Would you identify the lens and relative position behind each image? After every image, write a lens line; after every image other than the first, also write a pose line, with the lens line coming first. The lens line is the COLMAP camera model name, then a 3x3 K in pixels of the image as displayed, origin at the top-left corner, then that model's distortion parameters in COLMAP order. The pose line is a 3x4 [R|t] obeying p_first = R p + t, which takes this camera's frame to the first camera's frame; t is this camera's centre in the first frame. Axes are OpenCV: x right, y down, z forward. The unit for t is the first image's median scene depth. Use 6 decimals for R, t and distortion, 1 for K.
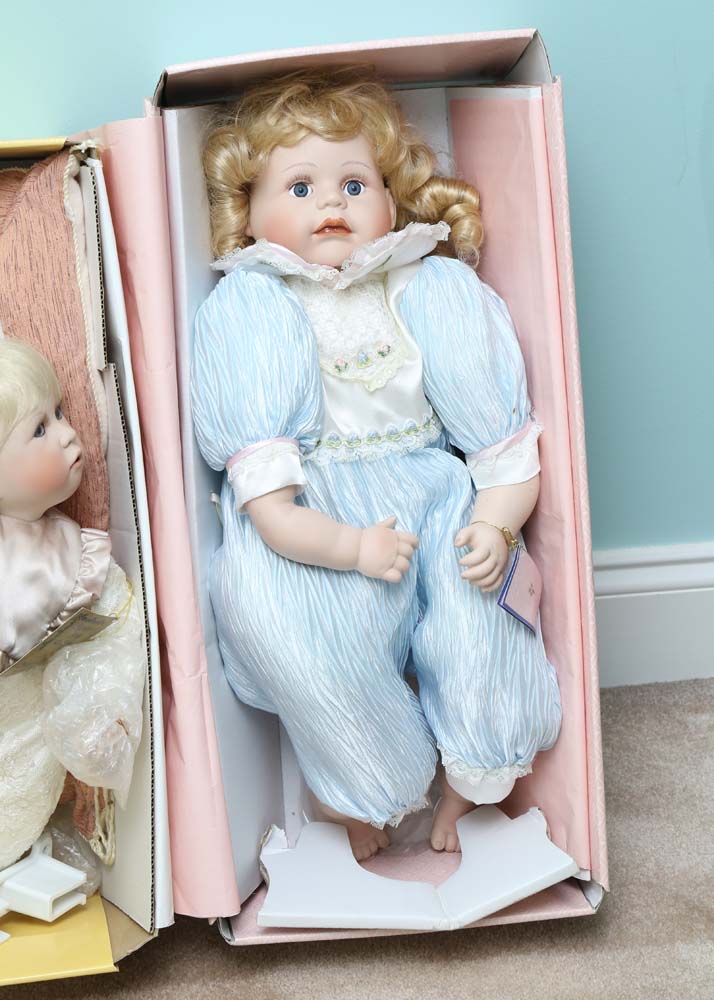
lens RADIAL K [[3095.2, 0, 334.5], [0, 3095.2, 460.3], [0, 0, 1]] dist [0.538281, 0.000000]
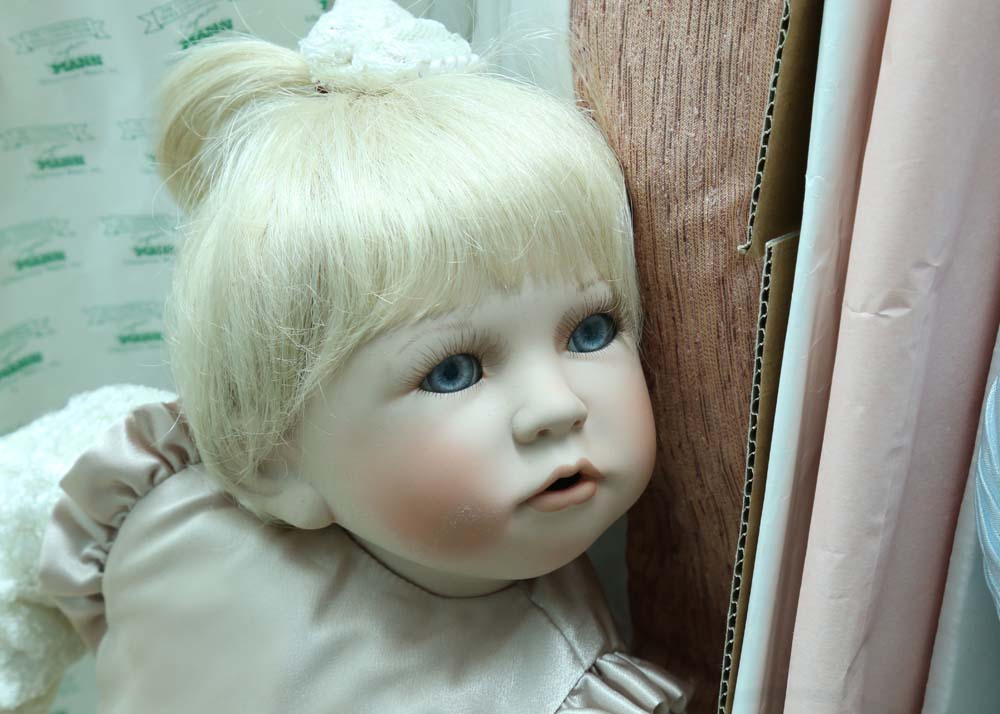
lens RADIAL K [[3095.2, 0, 501.8], [0, 3095.2, 353.1], [0, 0, 1]] dist [0.538281, 0.000000]
pose [[0.703758, 0.343779, -0.621724, 0.118059], [-0.219196, 0.937501, 0.270269, -0.103295], [0.675780, -0.053925, 0.735128, 0.736875]]
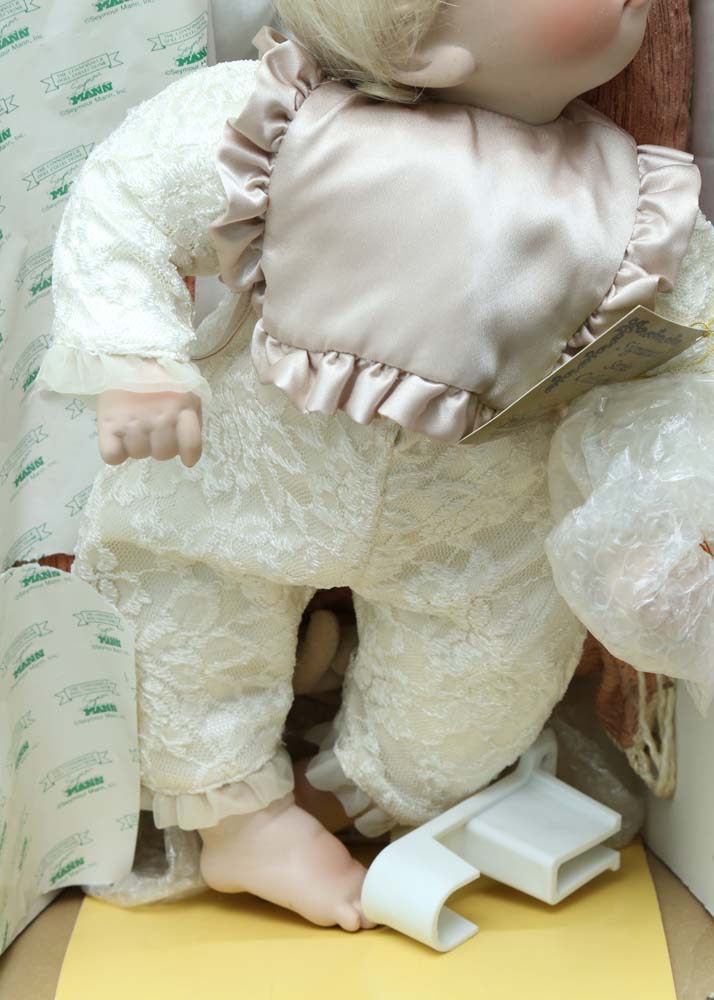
lens RADIAL K [[3095.2, 0, 346.9], [0, 3095.2, 536.5], [0, 0, 1]] dist [0.538281, 0.000000]
pose [[0.987872, 0.040615, -0.149862, -0.050866], [-0.025005, 0.994198, 0.104615, 0.032798], [0.153242, -0.099599, 0.983157, 0.509338]]
